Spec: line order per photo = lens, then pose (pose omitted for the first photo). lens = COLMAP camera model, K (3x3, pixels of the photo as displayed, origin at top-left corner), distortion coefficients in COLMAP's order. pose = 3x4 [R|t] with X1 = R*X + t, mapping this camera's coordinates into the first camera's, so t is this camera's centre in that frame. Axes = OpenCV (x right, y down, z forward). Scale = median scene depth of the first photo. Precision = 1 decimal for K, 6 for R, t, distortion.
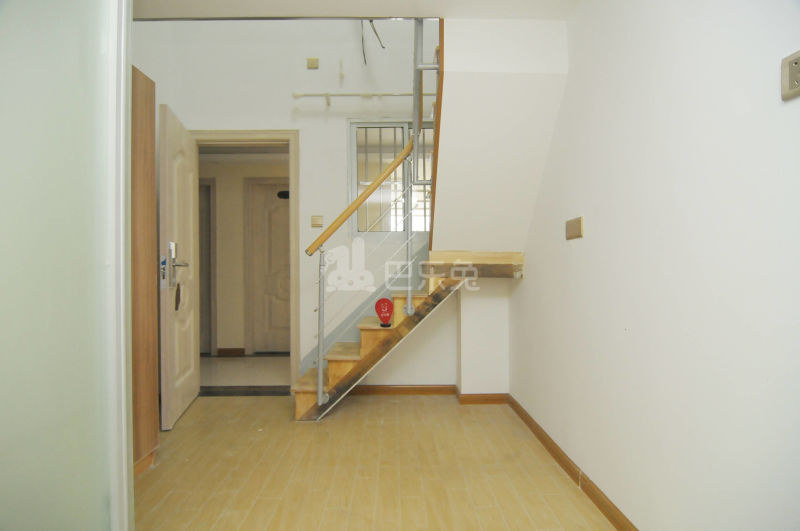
lens RADIAL K [[424.8, 0, 399.3], [0, 424.8, 271.8], [0, 0, 1]] dist [-0.004612, -0.017617]
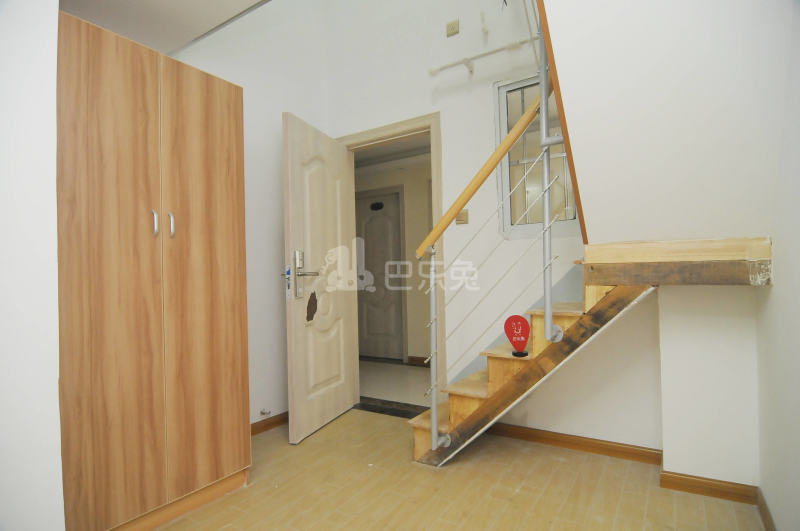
lens RADIAL K [[424.8, 0, 399.3], [0, 424.8, 271.8], [0, 0, 1]] dist [-0.004612, -0.017617]
pose [[0.832360, -0.023443, -0.553740, 0.193071], [0.019048, 0.999725, -0.013692, -0.004130], [0.553908, 0.000849, 0.832577, 0.300930]]
